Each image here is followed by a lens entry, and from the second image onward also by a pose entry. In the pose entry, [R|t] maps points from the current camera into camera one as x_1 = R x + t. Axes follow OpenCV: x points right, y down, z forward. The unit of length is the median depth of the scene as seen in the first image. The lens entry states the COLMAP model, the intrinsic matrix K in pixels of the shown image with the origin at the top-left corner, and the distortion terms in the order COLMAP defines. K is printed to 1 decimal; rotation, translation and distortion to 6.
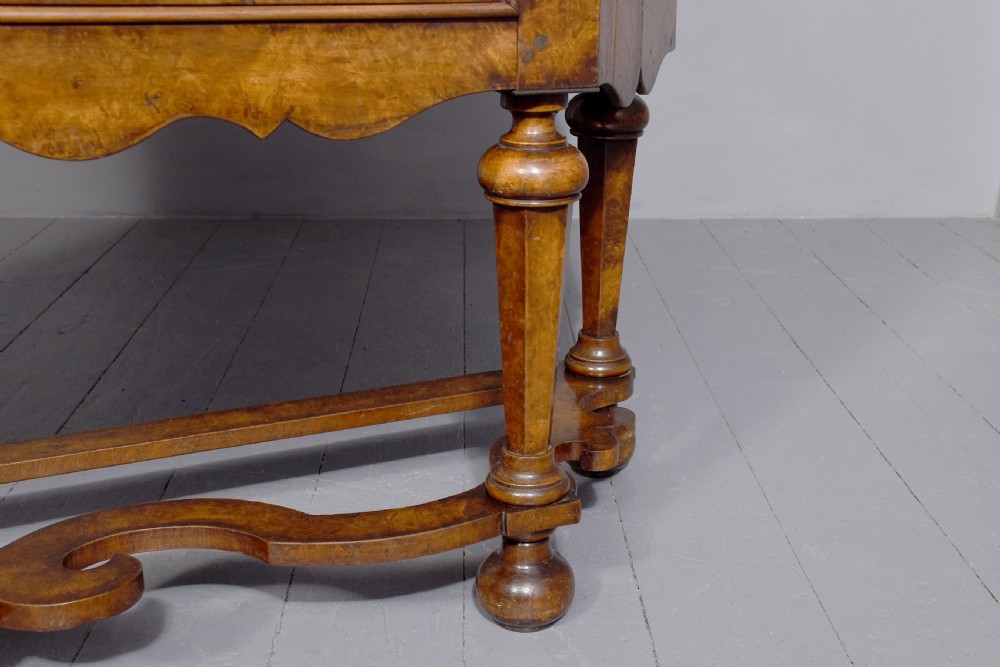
lens RADIAL K [[1263.7, 0, 502.9], [0, 1263.7, 337.7], [0, 0, 1]] dist [0.100384, 0.000000]
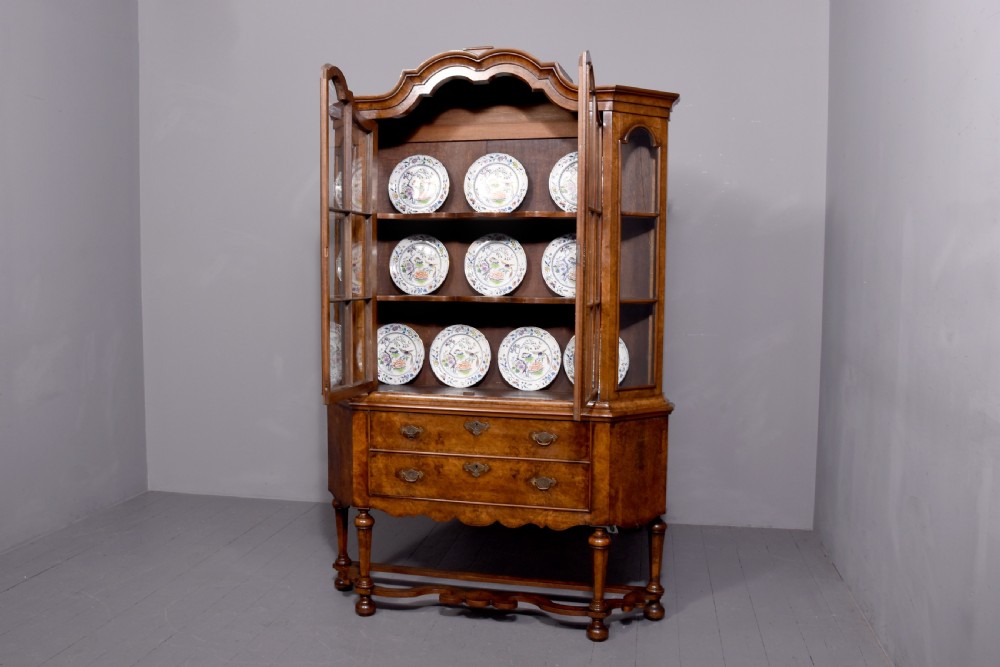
lens RADIAL K [[913.1, 0, 492.6], [0, 913.1, 328.9], [0, 0, 1]] dist [-0.115969, 0.000000]
pose [[0.796670, 0.047277, -0.602563, 1.651493], [-0.192403, 0.964912, -0.178677, -0.202931], [0.572973, 0.258281, 0.777813, -2.034198]]
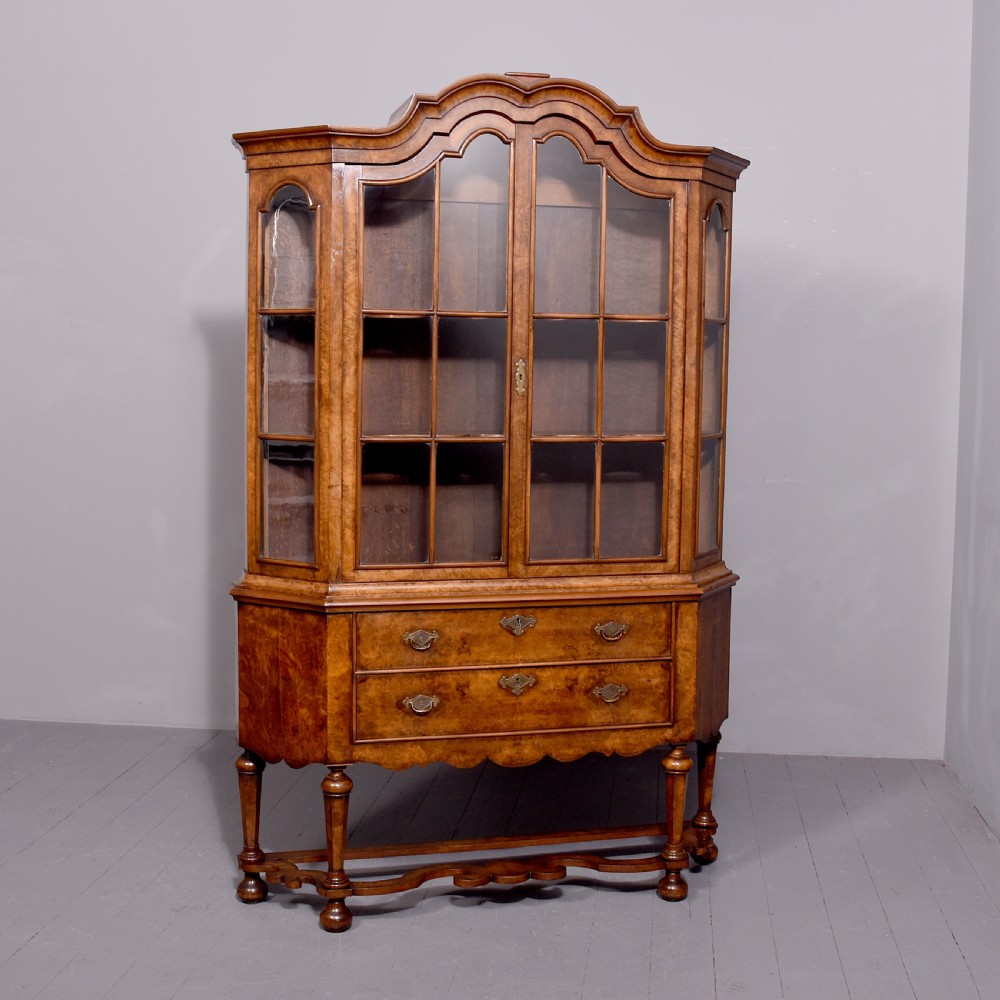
lens RADIAL K [[1430.7, 0, 518.9], [0, 1430.7, 484.1], [0, 0, 1]] dist [-0.055859, 0.000000]
pose [[0.990561, 0.023147, -0.135101, 0.101400], [-0.053146, 0.973392, -0.222900, 0.022920], [0.126346, 0.227976, 0.965434, -2.959992]]
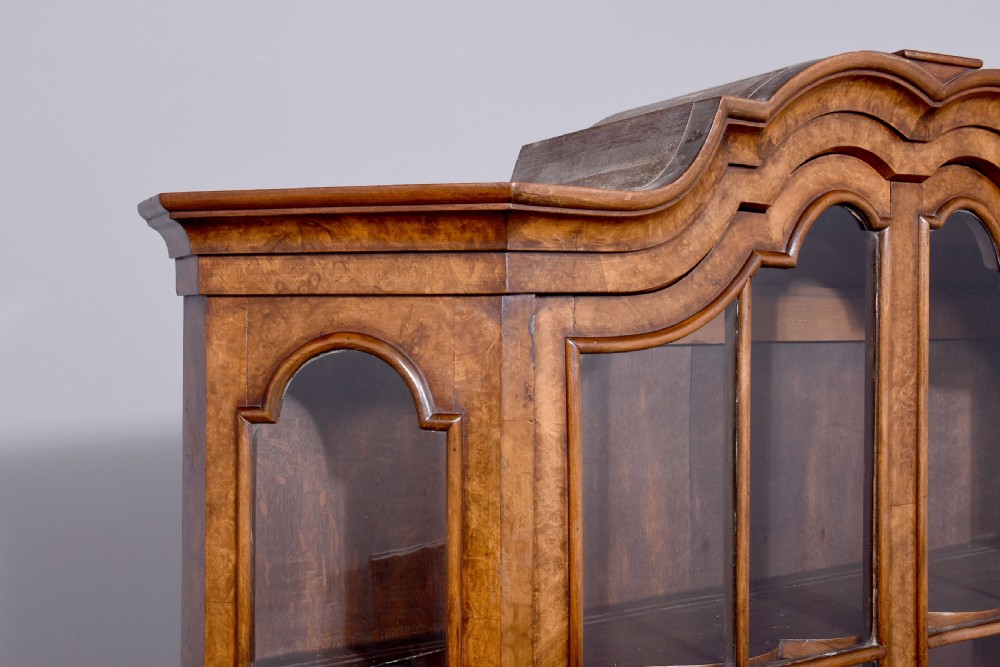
lens RADIAL K [[1137.3, 0, 503.7], [0, 1137.3, 336.3], [0, 0, 1]] dist [0.059193, 0.000000]
pose [[0.989995, -0.005013, 0.141017, -0.949214], [0.045871, 0.956523, -0.288027, -1.169712], [-0.133442, 0.291614, 0.947183, -0.747260]]
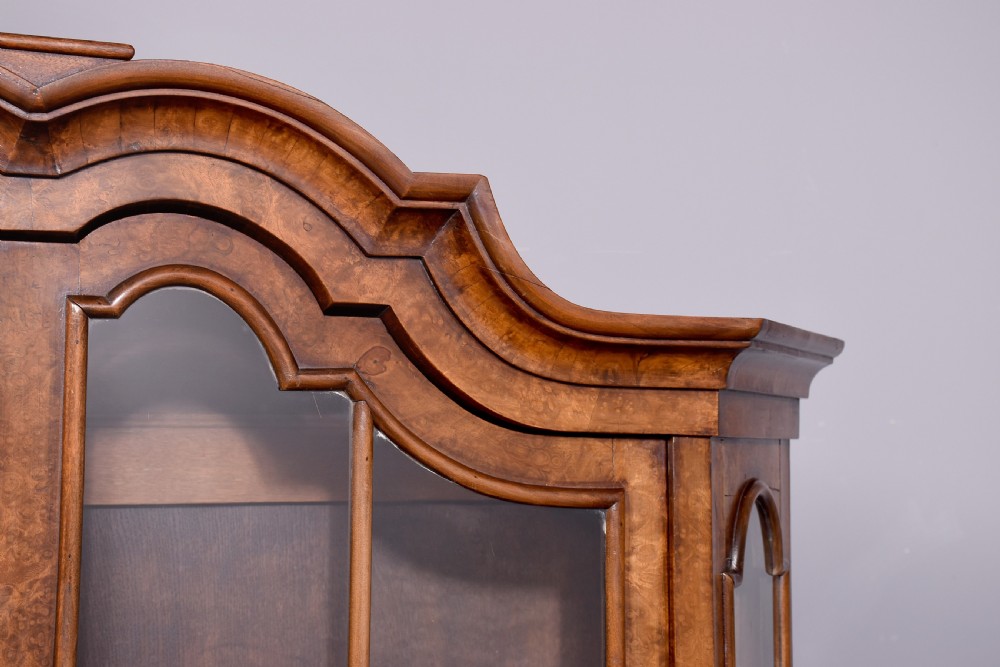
lens RADIAL K [[1896.1, 0, 498.8], [0, 1896.1, 311.9], [0, 0, 1]] dist [0.342017, 0.000000]
pose [[0.999643, 0.000728, -0.026696, -0.064921], [-0.010843, 0.924594, -0.380799, -1.143722], [0.024406, 0.380953, 0.924272, -0.826780]]
